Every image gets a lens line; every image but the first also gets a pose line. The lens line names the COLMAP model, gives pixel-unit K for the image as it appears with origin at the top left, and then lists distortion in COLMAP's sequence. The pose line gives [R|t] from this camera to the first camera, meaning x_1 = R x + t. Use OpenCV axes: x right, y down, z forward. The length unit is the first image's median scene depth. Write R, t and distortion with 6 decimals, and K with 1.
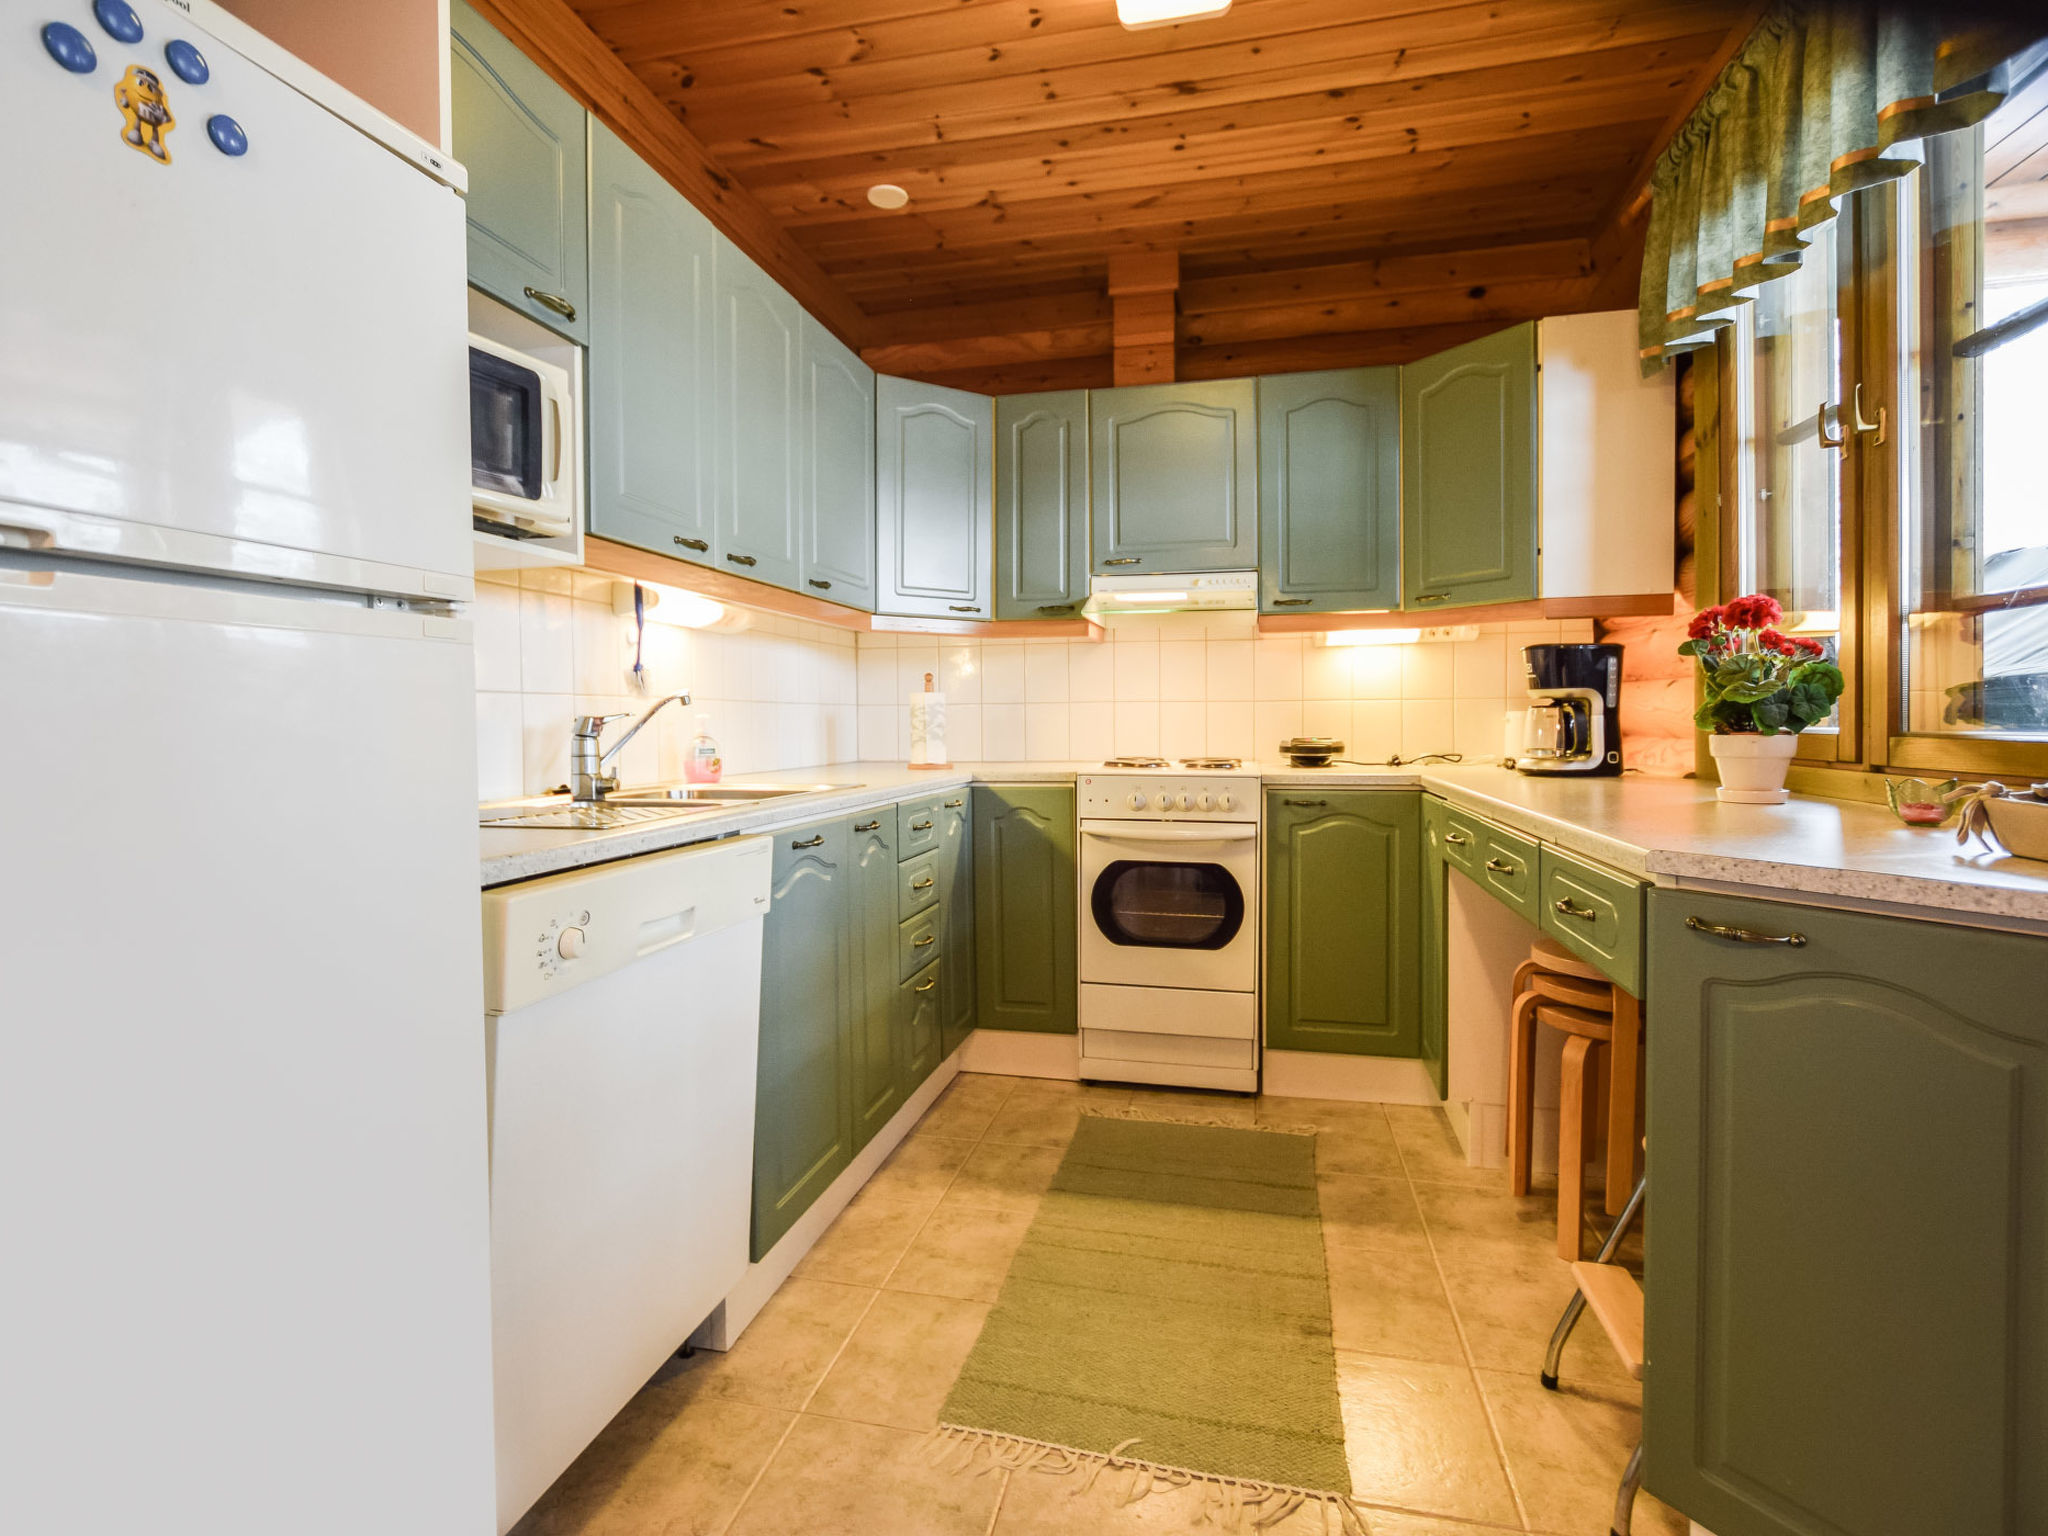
lens RADIAL K [[998.8, 0, 1050.0], [0, 998.8, 731.7], [0, 0, 1]] dist [0.010099, -0.005377]
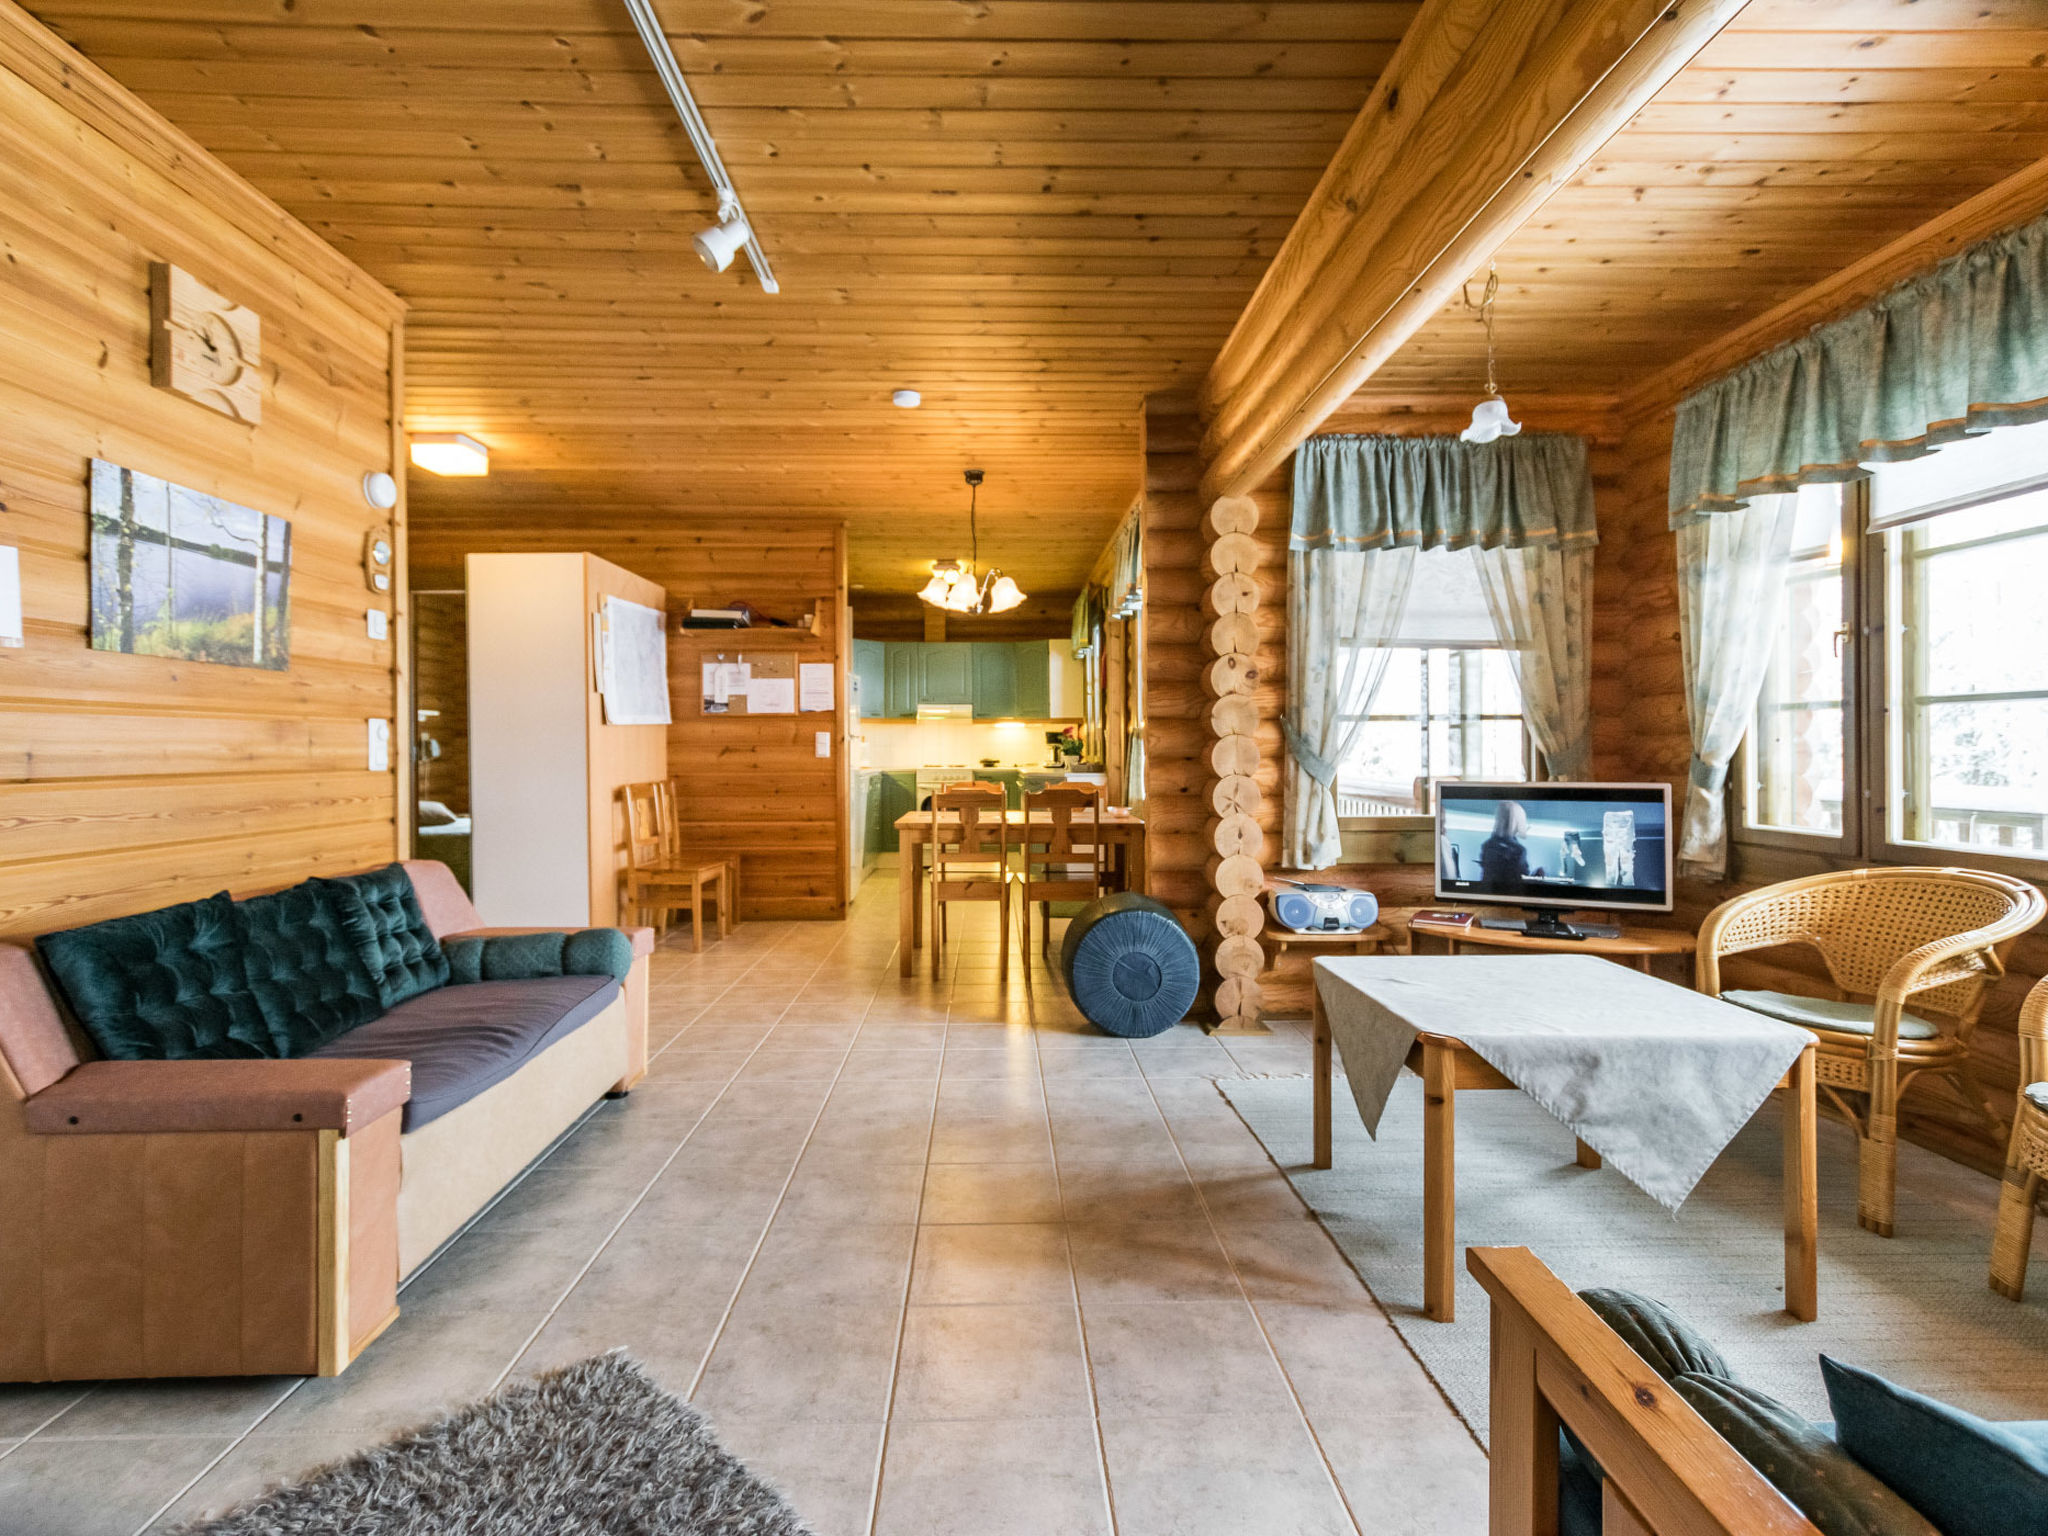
lens RADIAL K [[884.3, 0, 1018.4], [0, 884.3, 761.5], [0, 0, 1]] dist [-0.000277, 0.000023]
pose [[0.971752, 0.000366, 0.236002, -0.318537], [-0.000802, 0.999998, 0.001752, 0.012940], [-0.236001, -0.001892, 0.971751, -1.799193]]
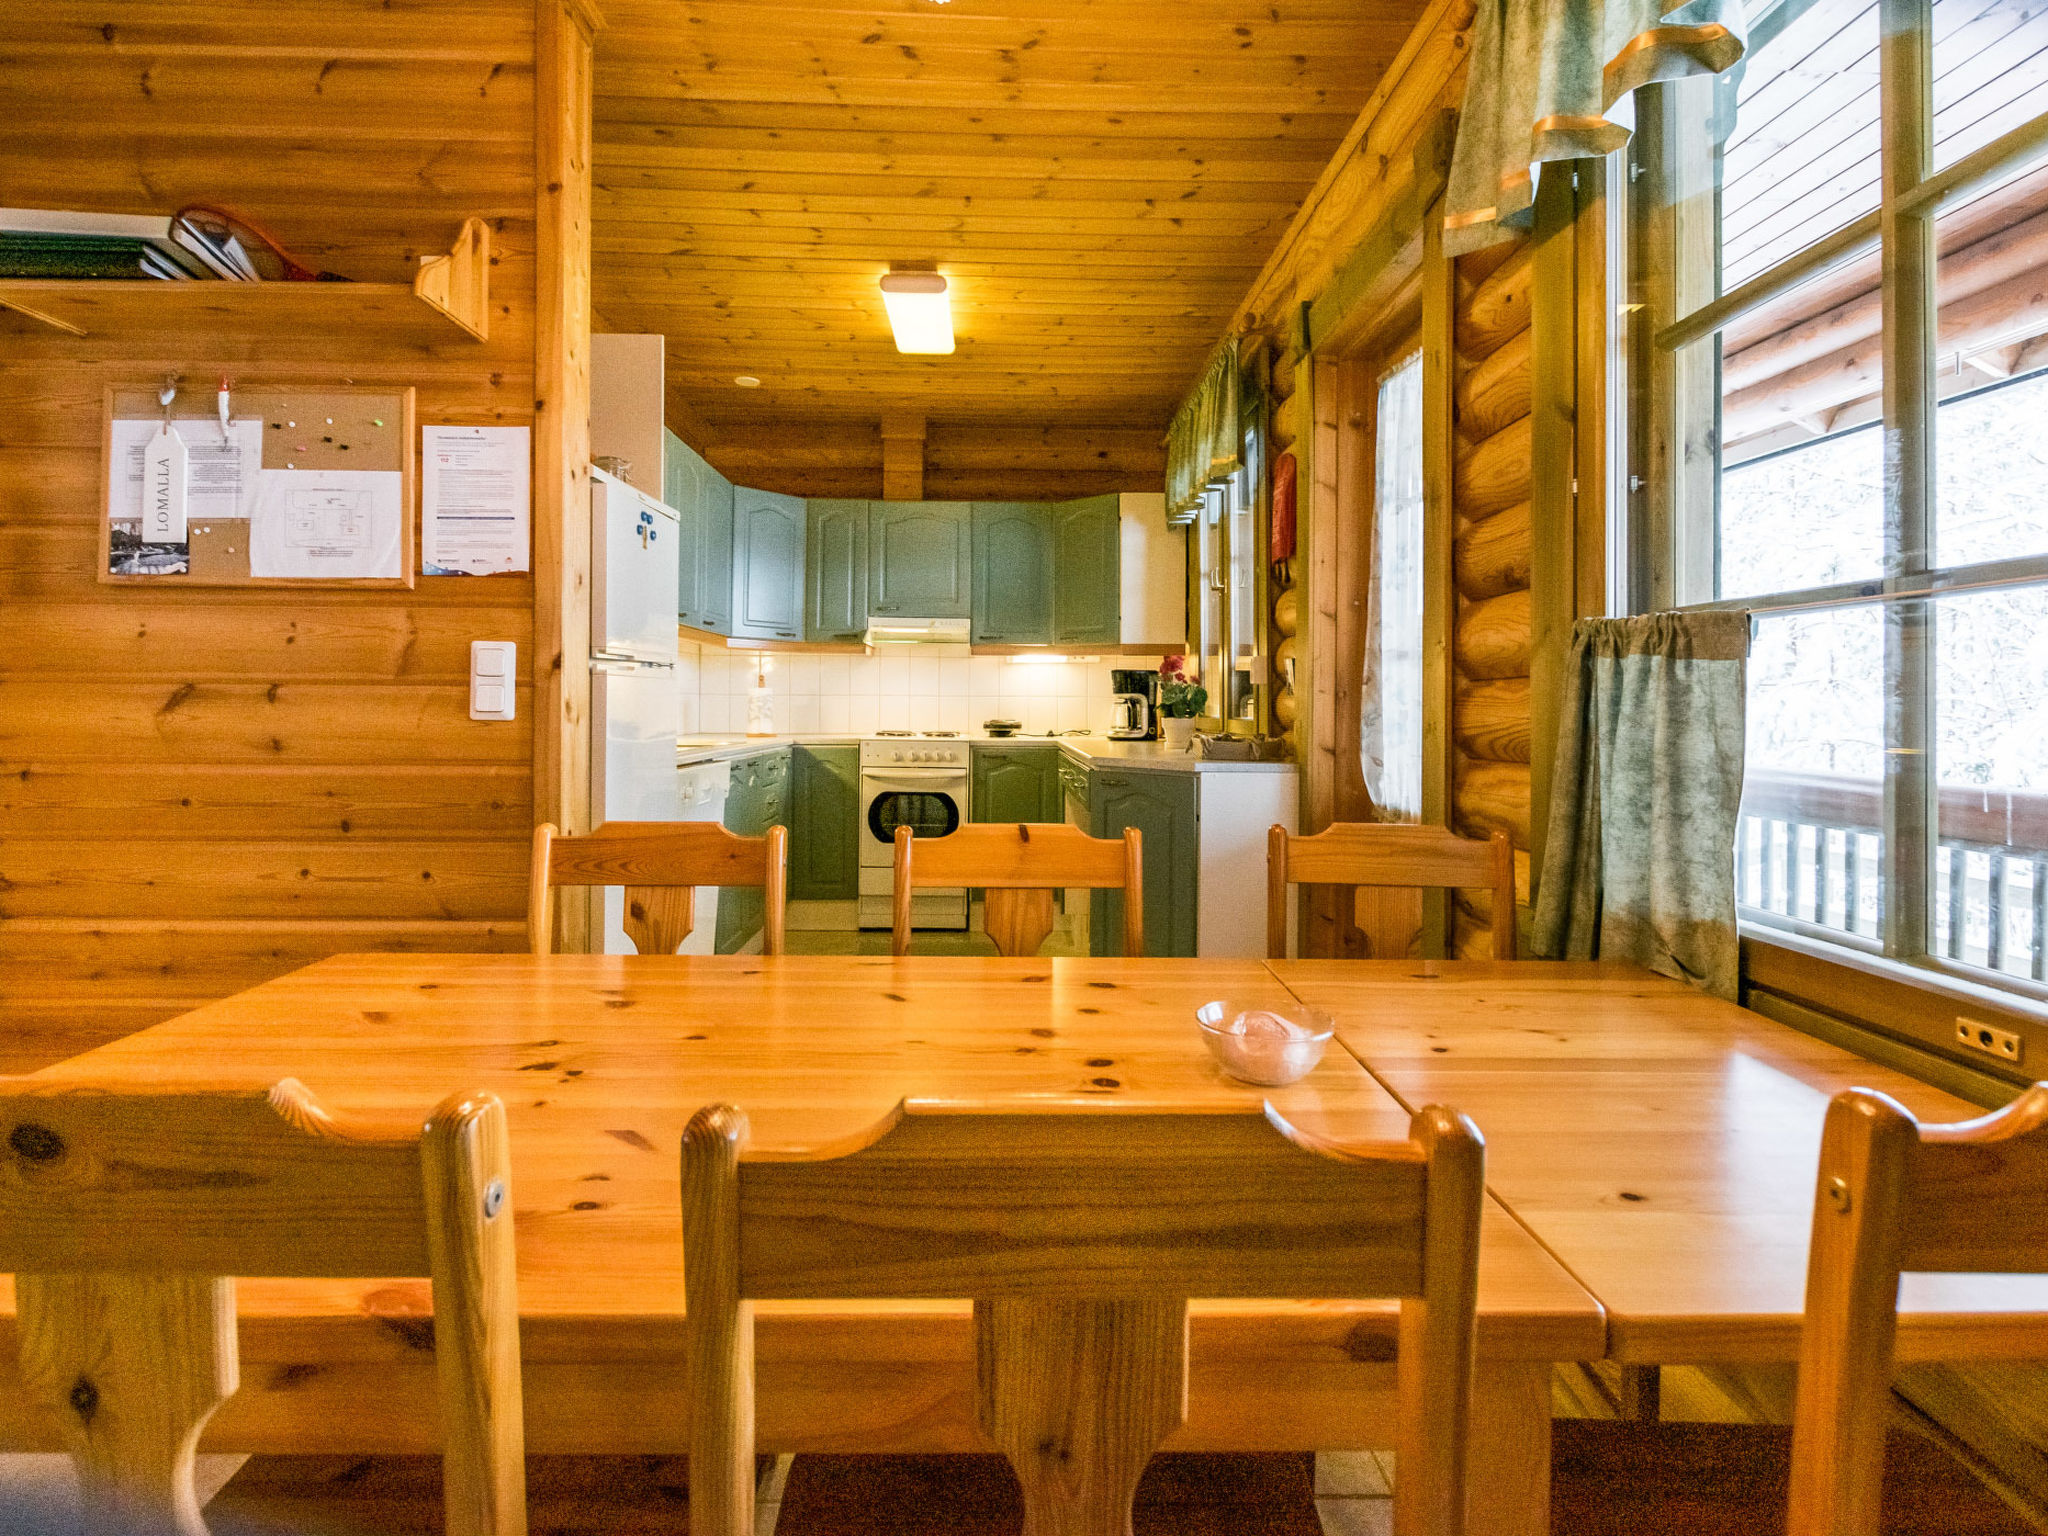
lens RADIAL K [[998.8, 0, 1039.8], [0, 998.8, 699.3], [0, 0, 1]] dist [0.010099, -0.005377]
pose [[0.968463, 0.015309, 0.248687, -0.095286], [-0.011217, 0.999778, -0.017863, 0.002053], [-0.248906, 0.014510, 0.968419, -0.658339]]
